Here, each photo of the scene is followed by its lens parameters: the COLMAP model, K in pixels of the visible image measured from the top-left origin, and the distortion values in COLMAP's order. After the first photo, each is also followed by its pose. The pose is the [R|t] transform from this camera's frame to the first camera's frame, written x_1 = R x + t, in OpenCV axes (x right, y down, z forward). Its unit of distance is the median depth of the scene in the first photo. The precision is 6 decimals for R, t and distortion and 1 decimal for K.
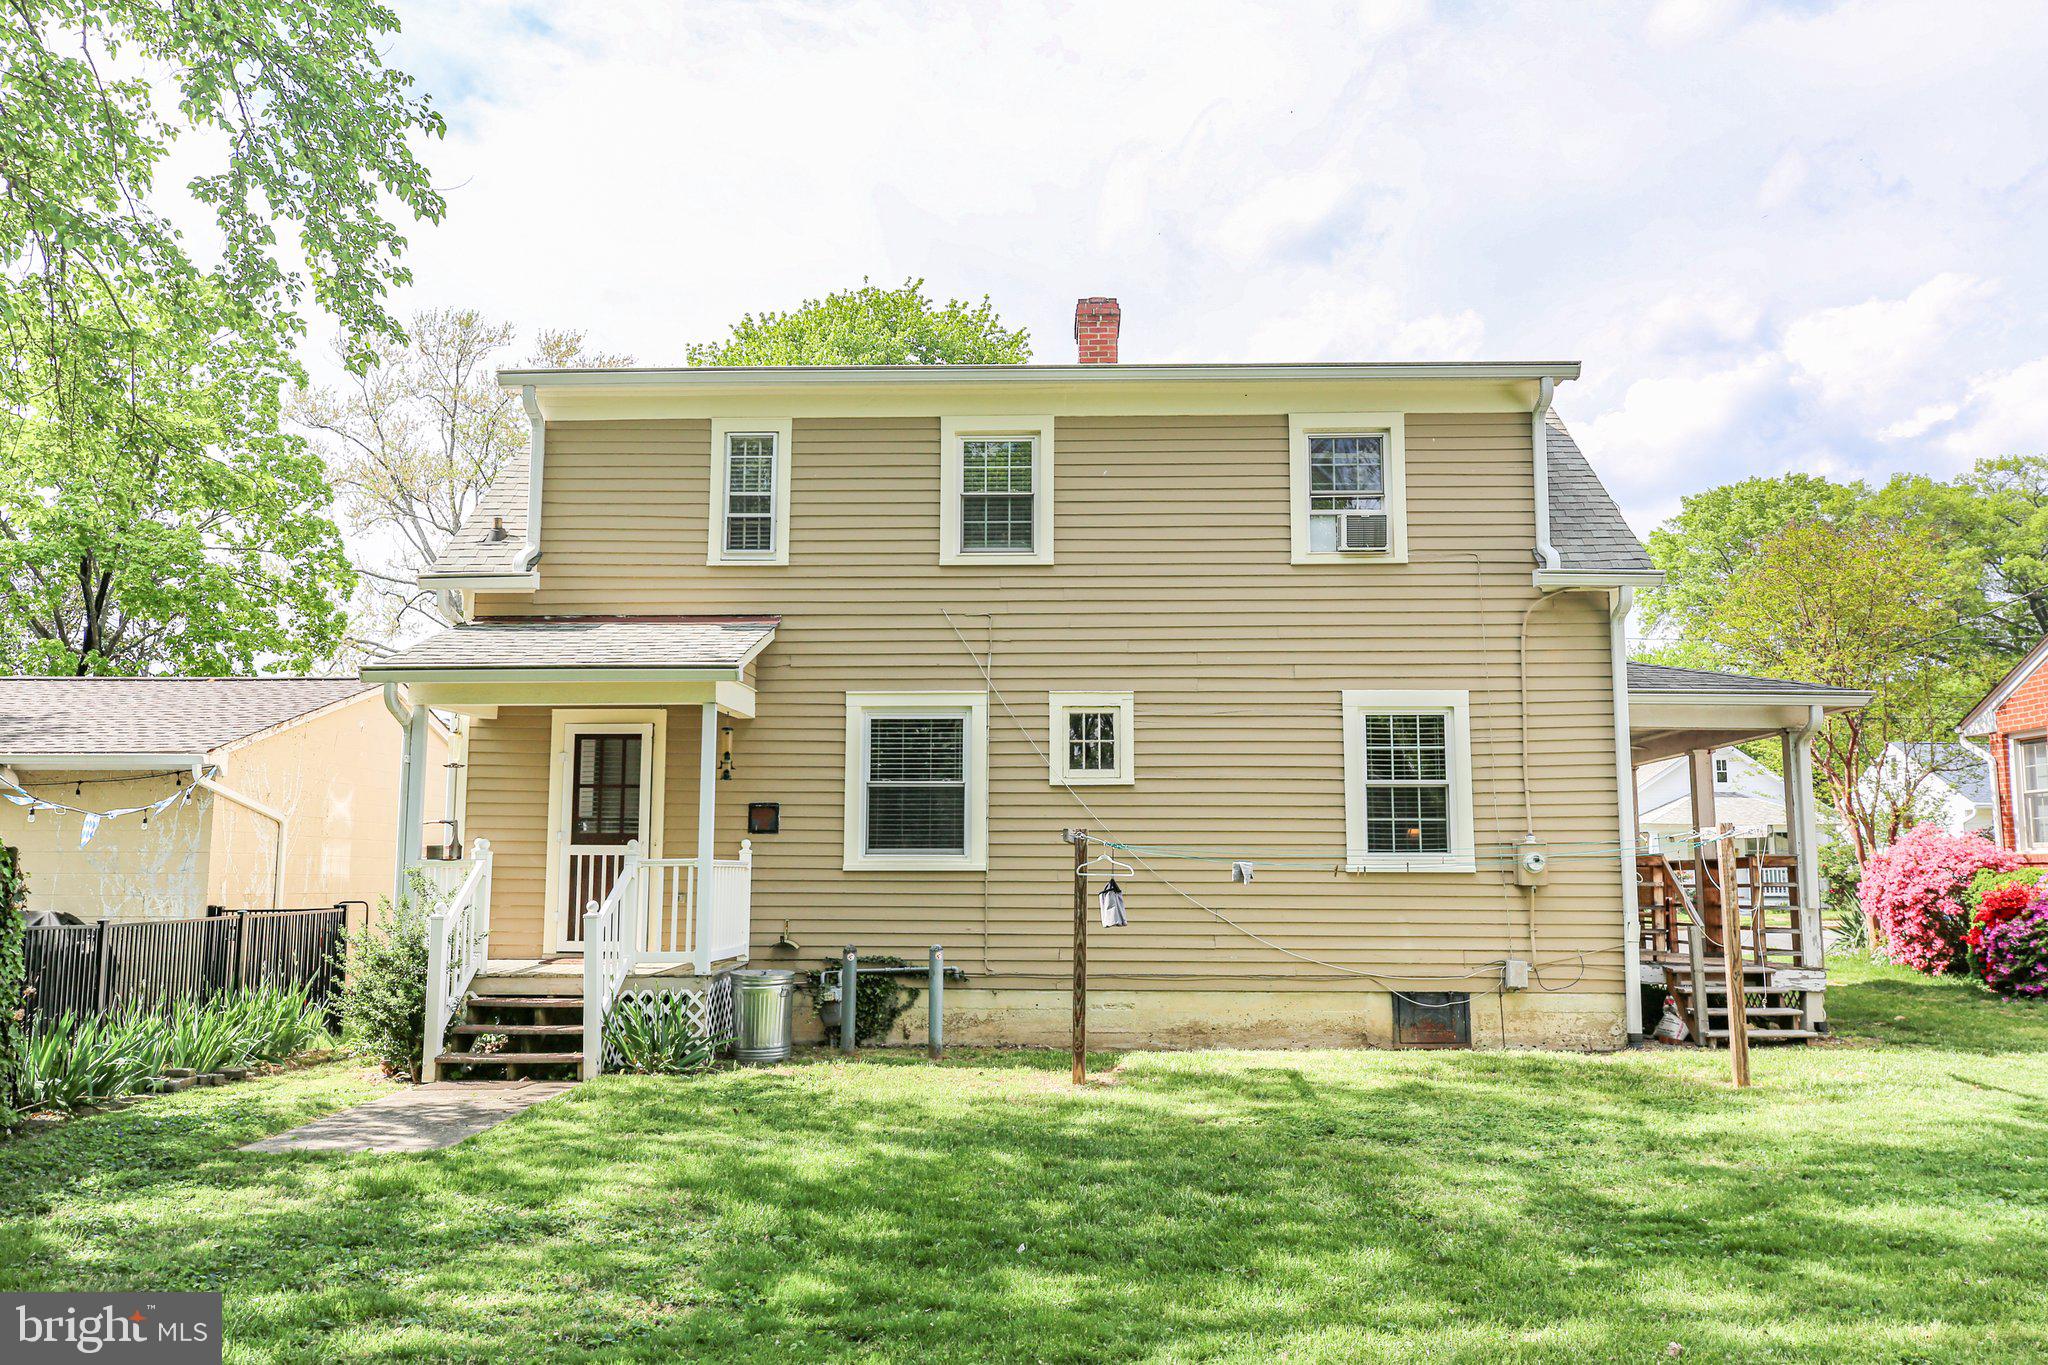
lens RADIAL K [[1574.4, 0, 1023.8], [0, 1574.4, 672.7], [0, 0, 1]] dist [0.030637, -0.013045]
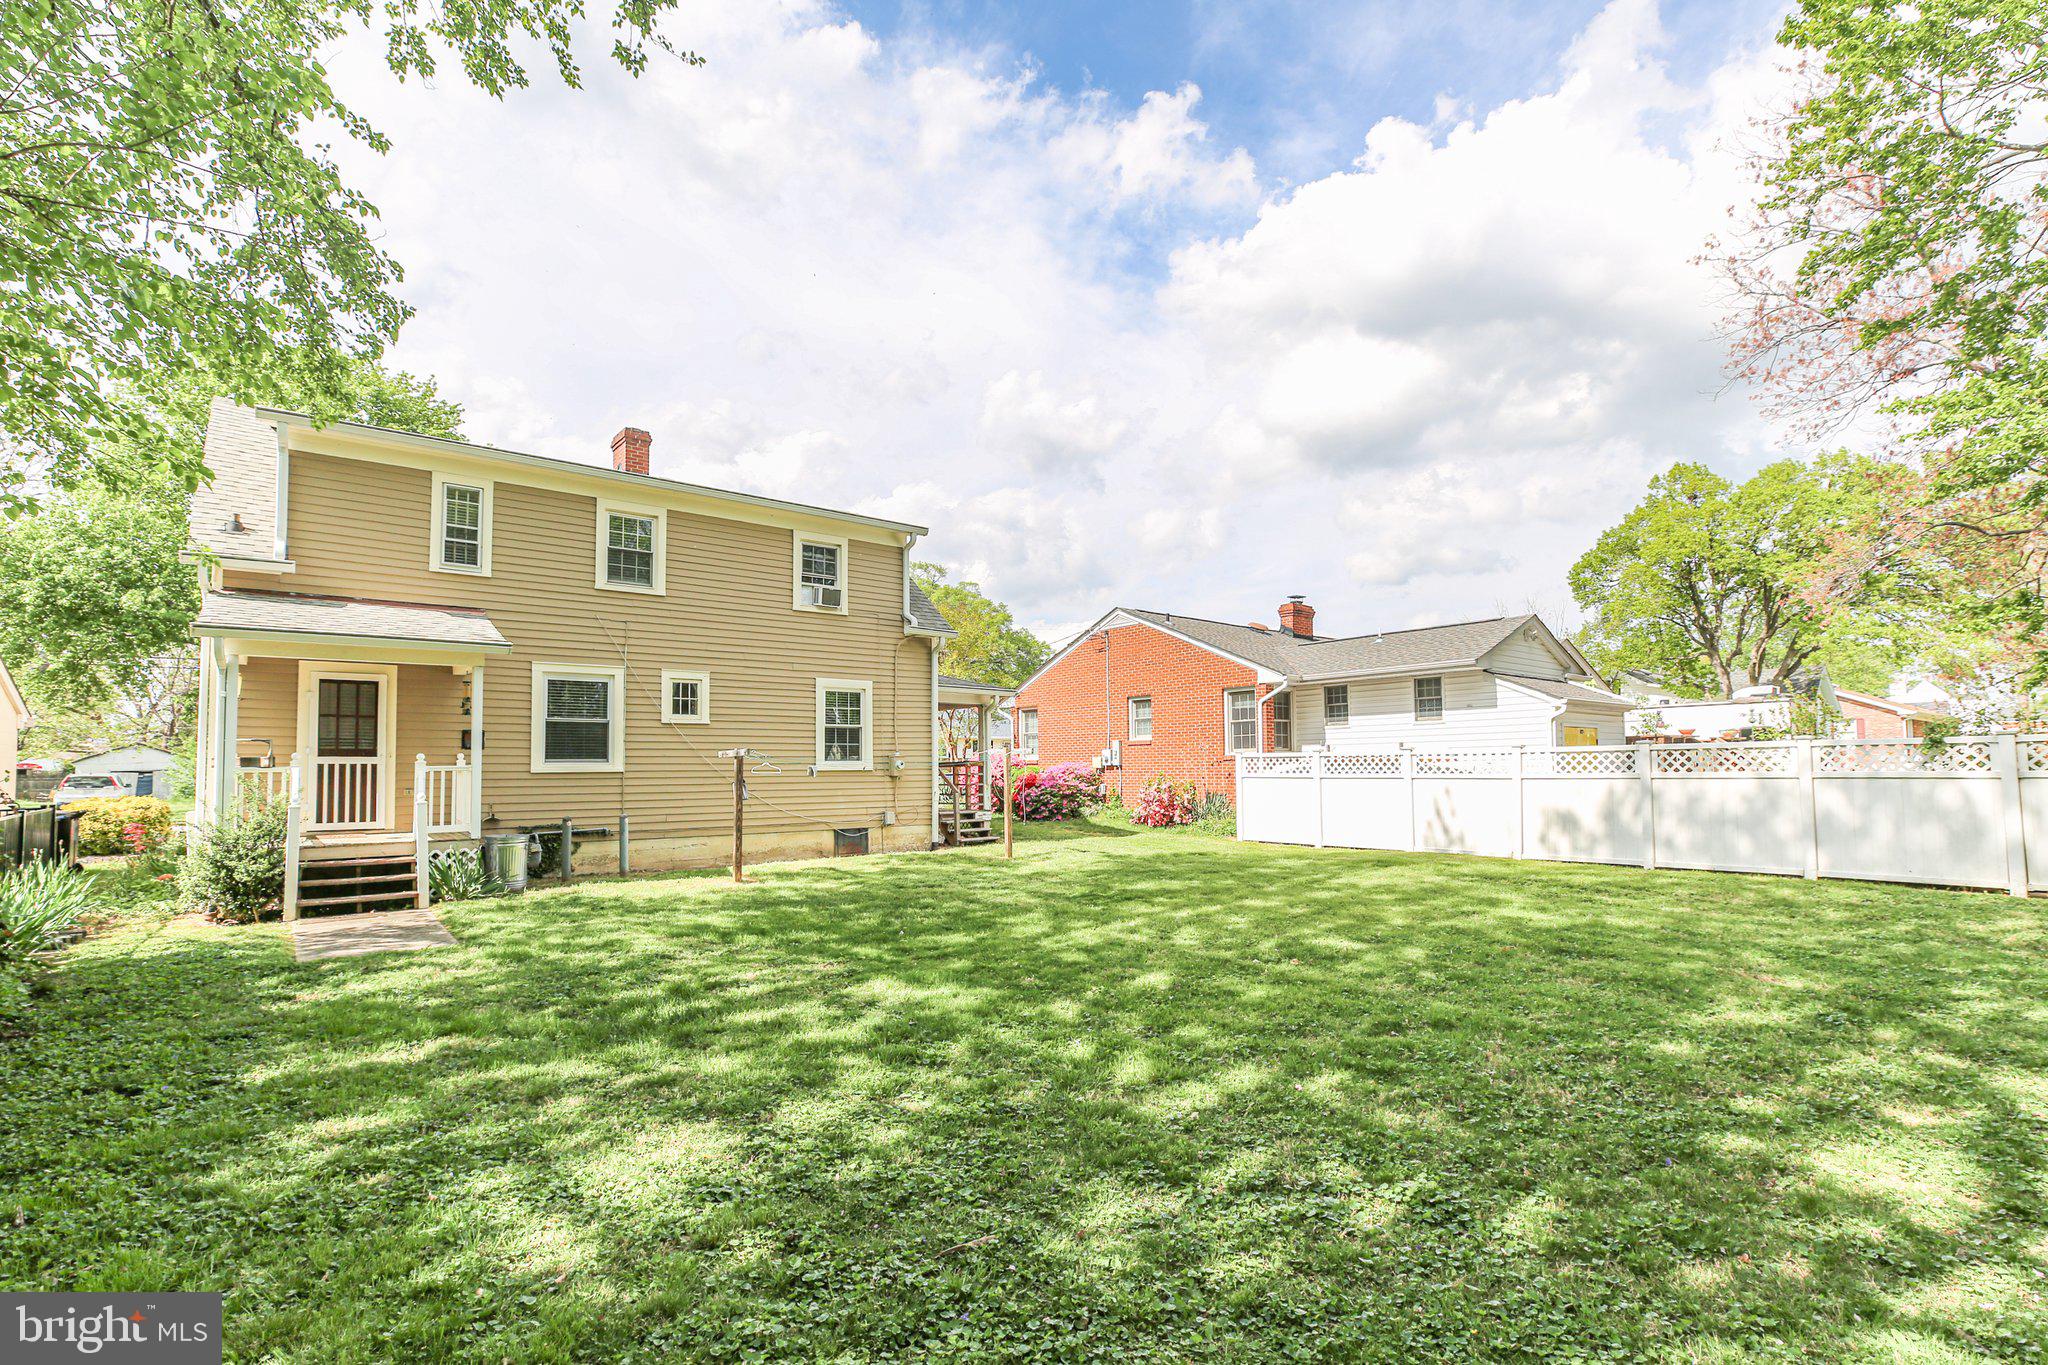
lens RADIAL K [[948.4, 0, 1017.4], [0, 948.4, 717.3], [0, 0, 1]] dist [0.003454, 0.000166]
pose [[0.763147, 0.027026, 0.645659, -0.360182], [-0.070802, 0.996607, 0.041969, -0.007013], [-0.642334, -0.077743, 0.762472, -0.056720]]
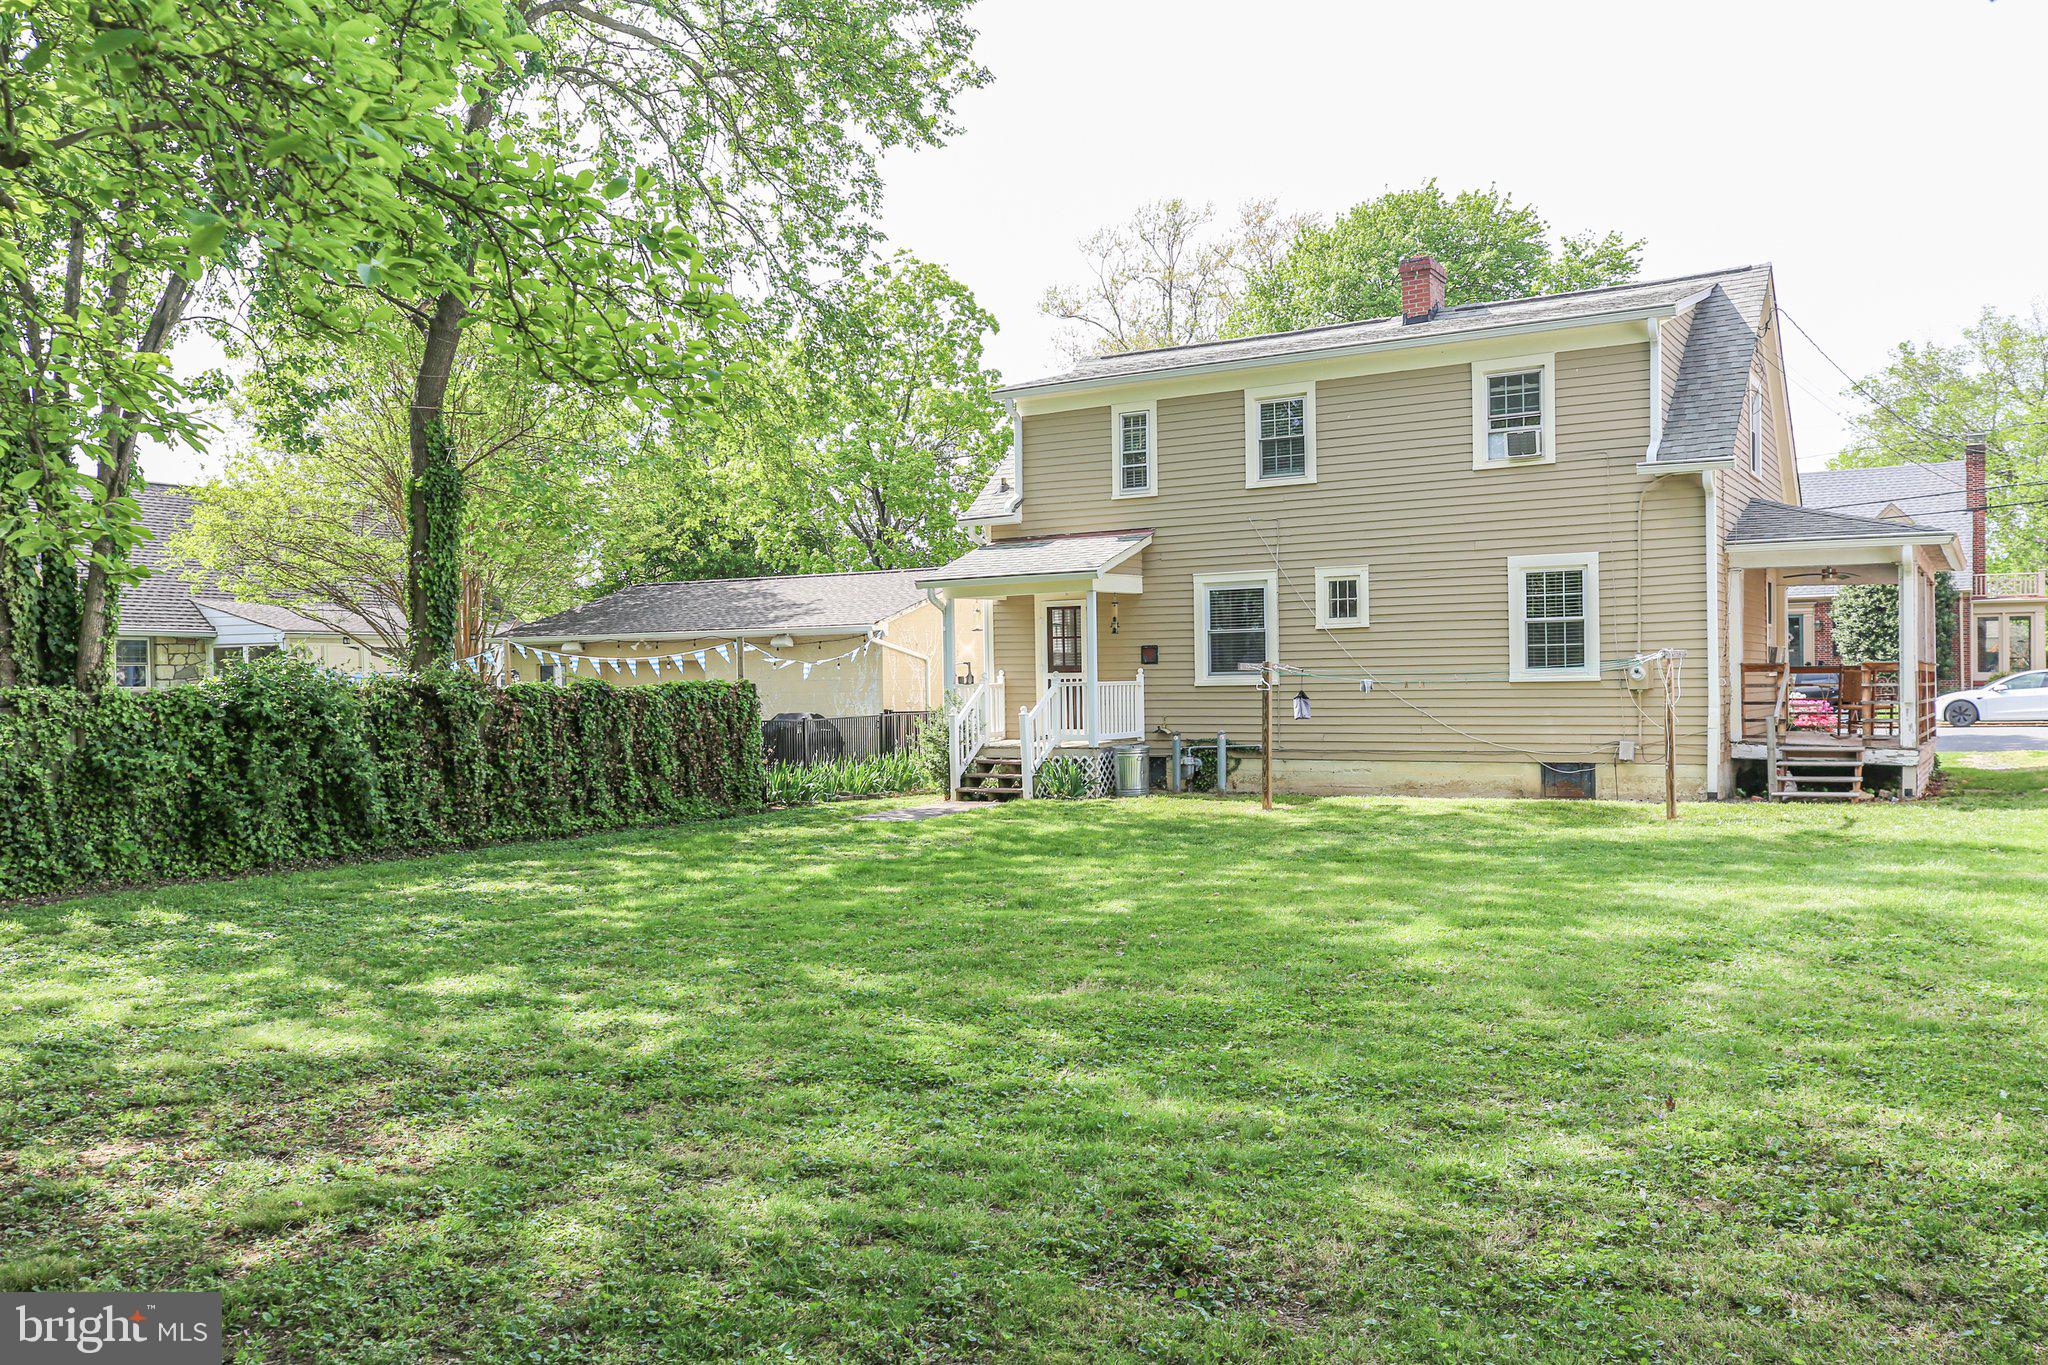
lens RADIAL K [[1574.4, 0, 1021.4], [0, 1574.4, 686.9], [0, 0, 1]] dist [0.030637, -0.013045]
pose [[0.872126, -0.014454, -0.489067, 0.513691], [0.080234, 0.990257, 0.113810, -0.070310], [0.482657, -0.138497, 0.864789, -0.473962]]
